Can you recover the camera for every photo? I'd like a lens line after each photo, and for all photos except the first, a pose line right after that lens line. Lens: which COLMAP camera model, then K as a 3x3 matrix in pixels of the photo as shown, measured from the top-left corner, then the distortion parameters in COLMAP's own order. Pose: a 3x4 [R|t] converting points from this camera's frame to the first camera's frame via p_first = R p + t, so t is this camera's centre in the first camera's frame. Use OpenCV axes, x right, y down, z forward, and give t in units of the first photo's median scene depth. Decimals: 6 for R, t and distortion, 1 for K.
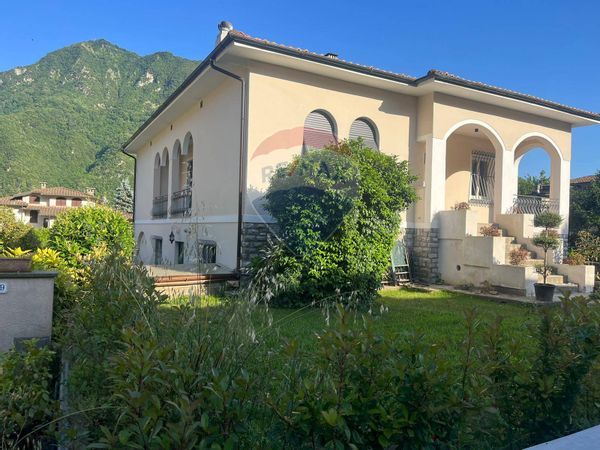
lens RADIAL K [[449.4, 0, 314.8], [0, 449.4, 223.0], [0, 0, 1]] dist [0.074932, -0.089252]
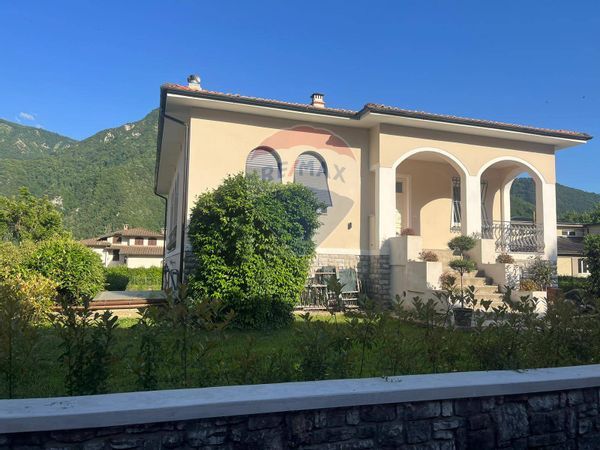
lens RADIAL K [[449.4, 0, 314.8], [0, 449.4, 223.0], [0, 0, 1]] dist [0.074932, -0.089252]
pose [[0.983854, -0.028426, -0.176700, 0.296837], [0.014318, 0.996643, -0.080608, 0.019887], [0.178399, 0.076776, 0.980958, -0.025174]]
